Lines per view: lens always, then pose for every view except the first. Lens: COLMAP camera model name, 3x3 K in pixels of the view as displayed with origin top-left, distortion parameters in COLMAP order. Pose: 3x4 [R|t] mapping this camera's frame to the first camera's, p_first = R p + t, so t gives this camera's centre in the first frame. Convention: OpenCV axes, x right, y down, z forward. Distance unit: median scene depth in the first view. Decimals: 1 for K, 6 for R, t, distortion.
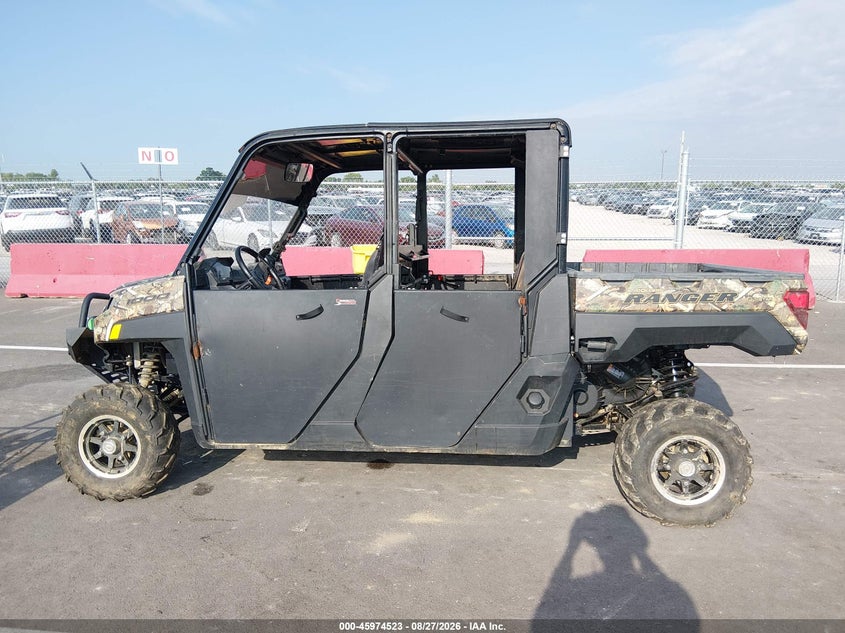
lens RADIAL K [[637.3, 0, 428.7], [0, 637.3, 314.6], [0, 0, 1]] dist [0.113113, -0.195850]
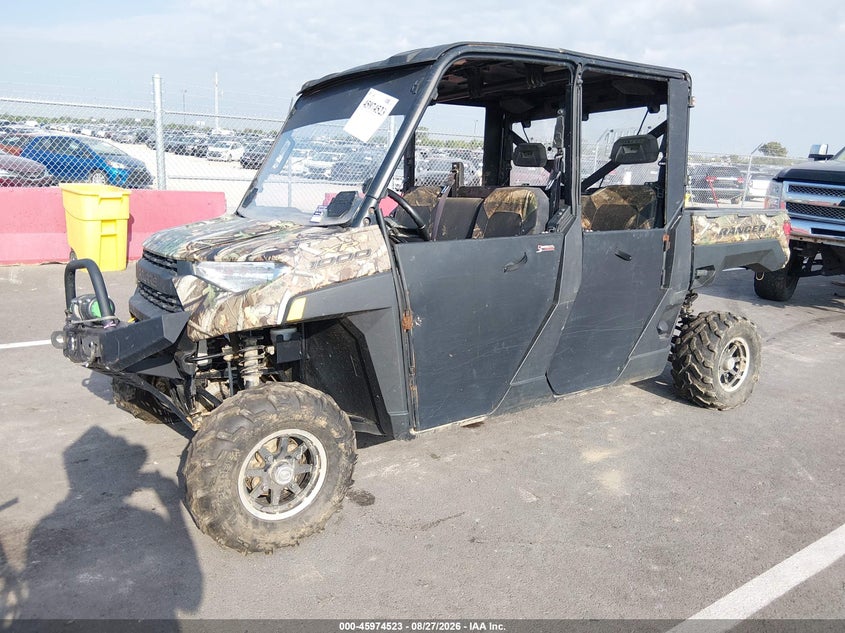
lens RADIAL K [[637.3, 0, 428.7], [0, 637.3, 314.6], [0, 0, 1]] dist [0.113113, -0.195850]
pose [[0.761353, -0.117214, 0.637654, -0.857803], [0.062575, 0.992215, 0.107677, -0.034761], [-0.645311, -0.042079, 0.762760, 0.404077]]
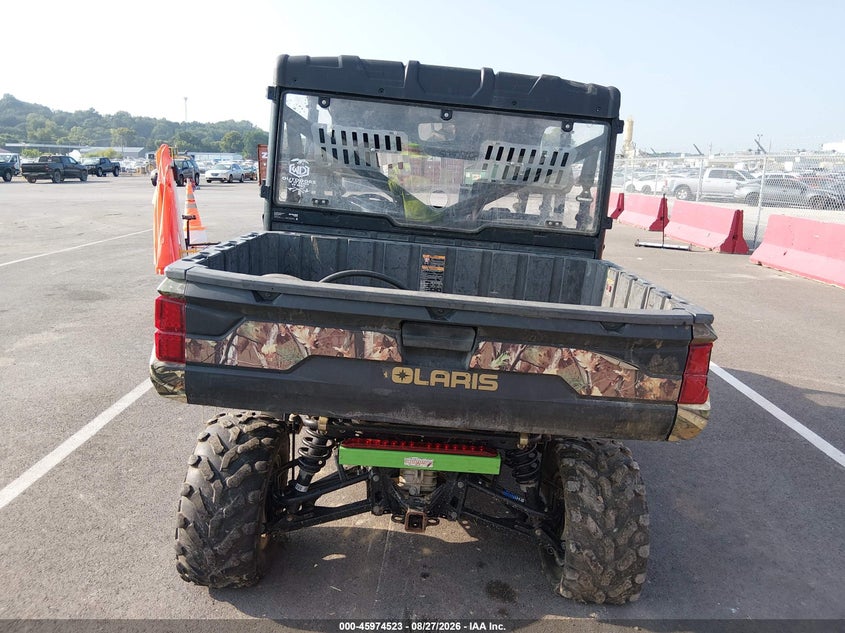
lens RADIAL K [[637.3, 0, 428.7], [0, 637.3, 314.6], [0, 0, 1]] dist [0.113113, -0.195850]
pose [[0.113464, 0.229632, -0.966641, 1.109308], [-0.202761, 0.957800, 0.203732, -0.176064], [0.972633, 0.172881, 0.155236, 1.065113]]
